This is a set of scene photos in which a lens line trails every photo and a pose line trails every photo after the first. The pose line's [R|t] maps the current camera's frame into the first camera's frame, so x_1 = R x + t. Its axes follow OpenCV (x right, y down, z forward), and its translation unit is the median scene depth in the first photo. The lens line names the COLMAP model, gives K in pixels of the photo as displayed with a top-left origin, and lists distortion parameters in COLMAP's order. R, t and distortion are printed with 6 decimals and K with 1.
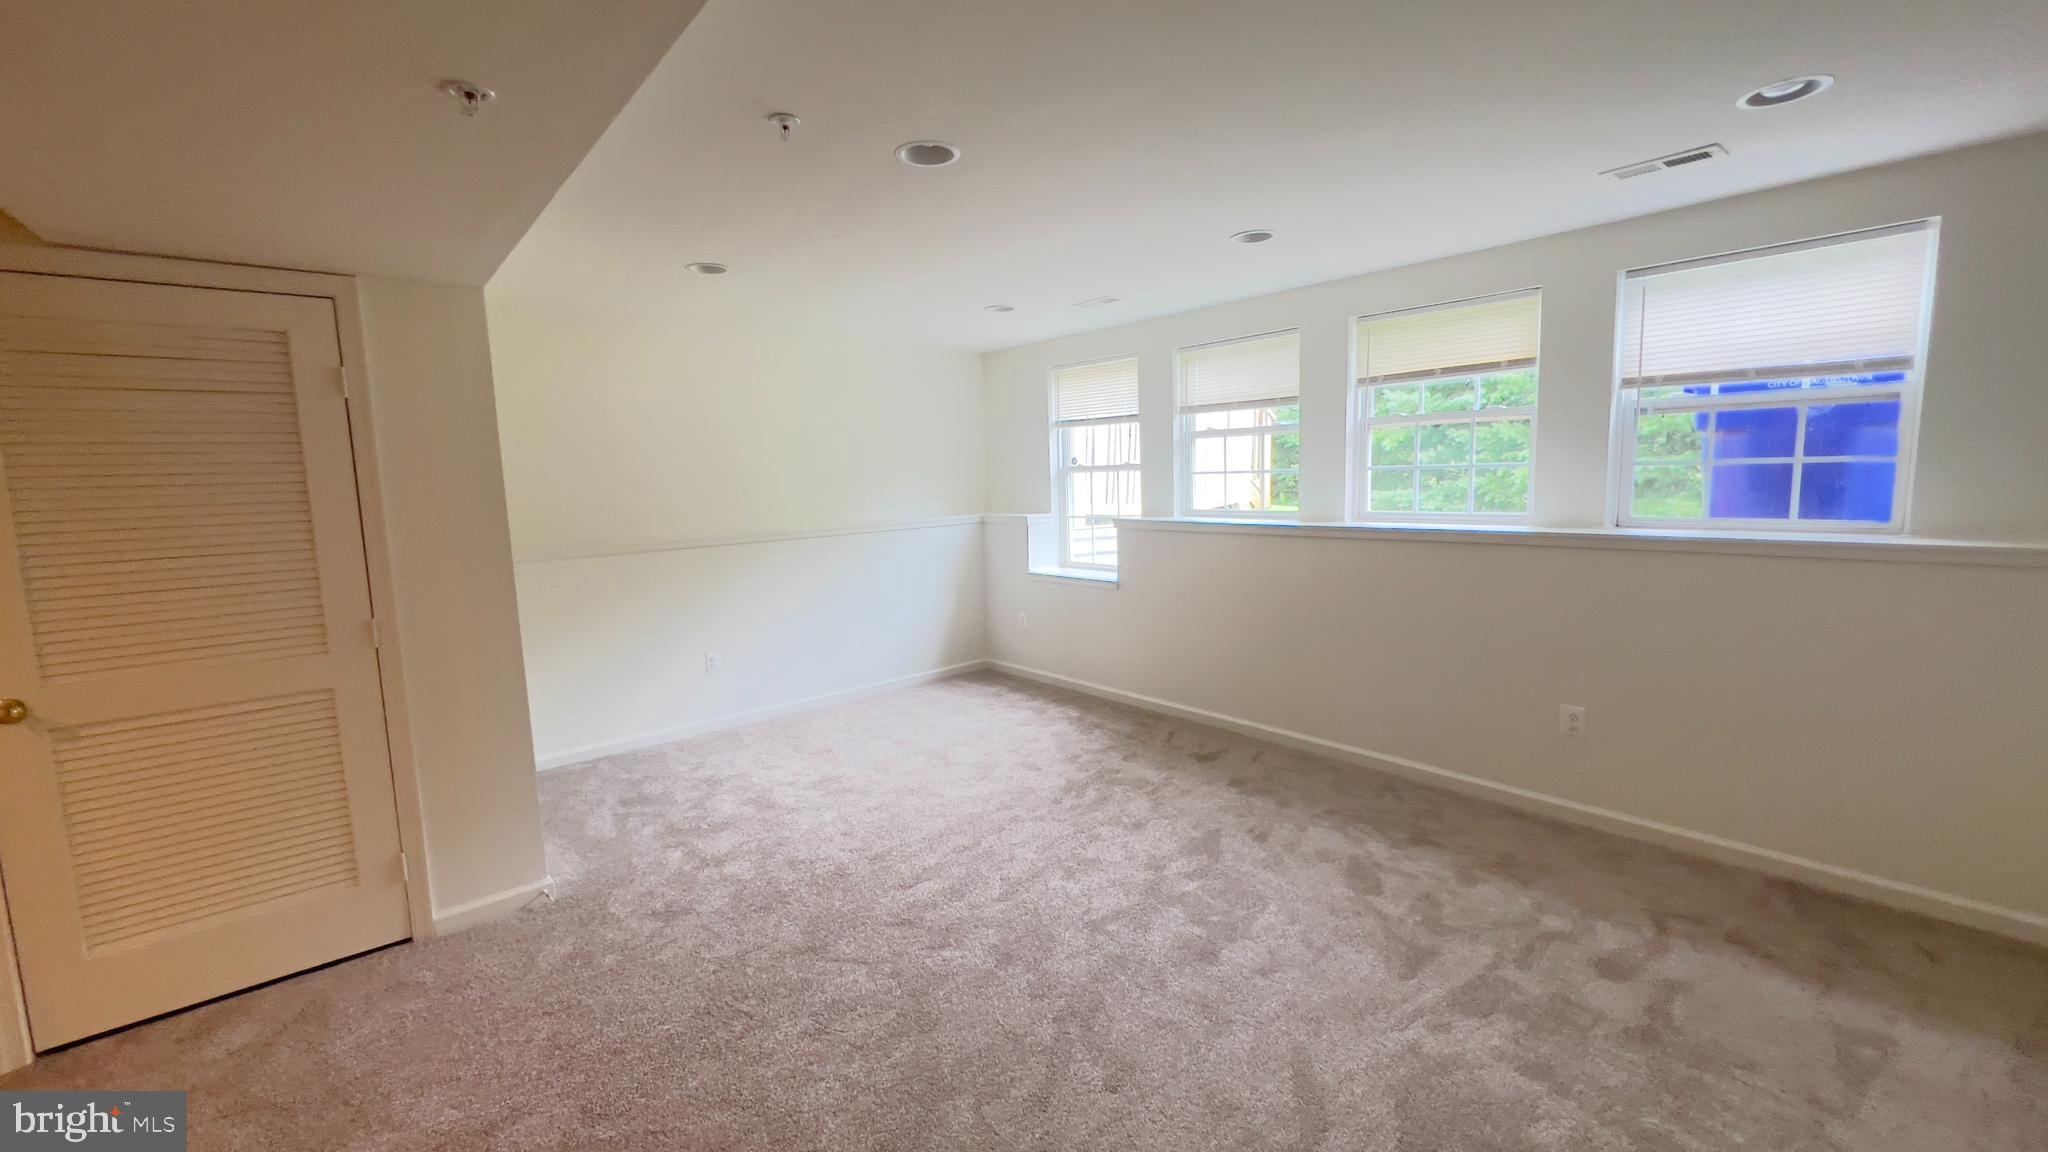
lens RADIAL K [[832.0, 0, 1024.0], [0, 832.0, 576.0], [0, 0, 1]] dist [0.000382, 0.000074]
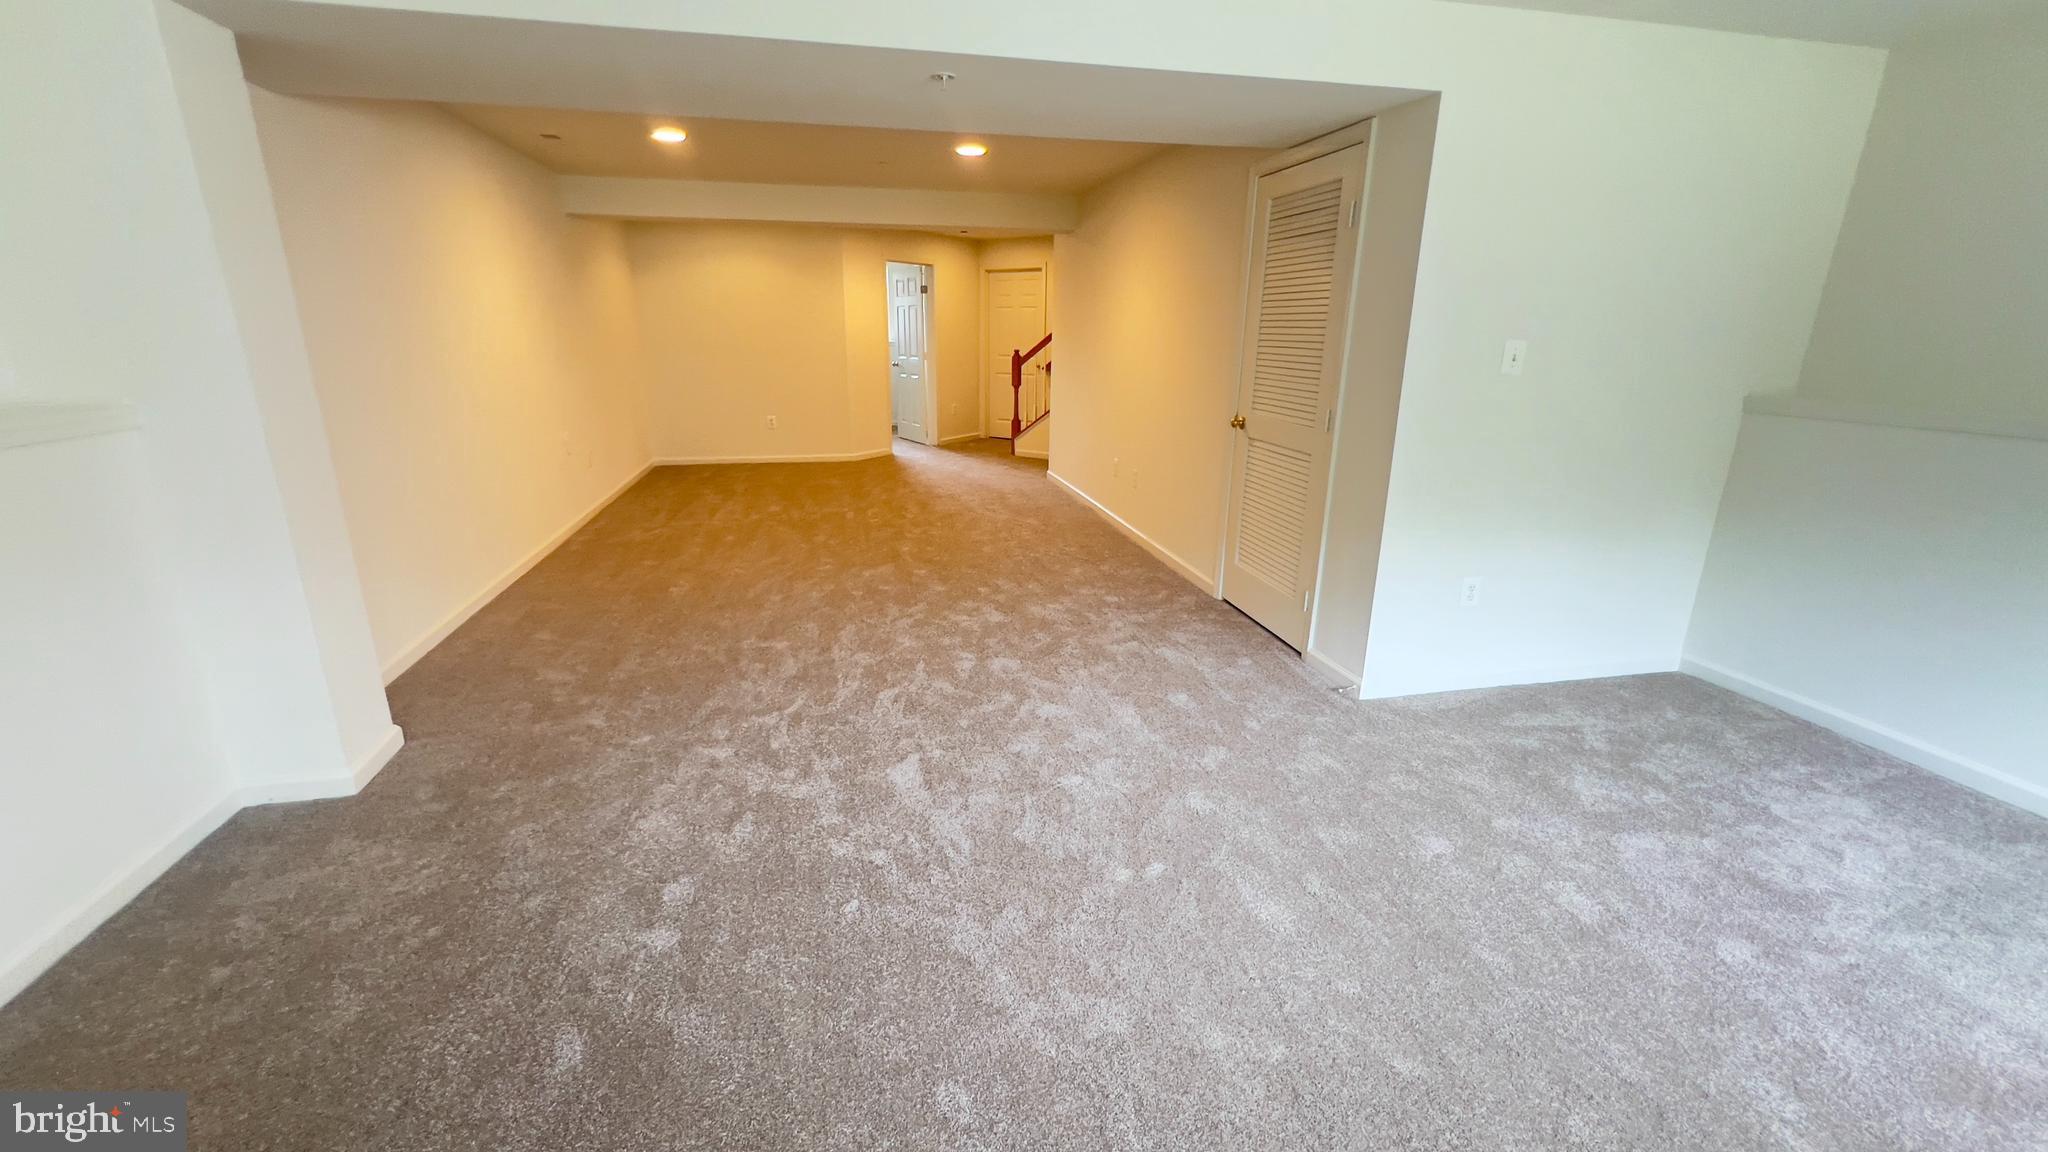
lens RADIAL K [[832.0, 0, 1024.0], [0, 832.0, 576.0], [0, 0, 1]] dist [0.000382, 0.000074]
pose [[-0.473829, 0.277343, -0.835803, 0.378440], [-0.106983, 0.923952, 0.367243, -0.084552], [0.874094, 0.263427, -0.408124, 0.767674]]
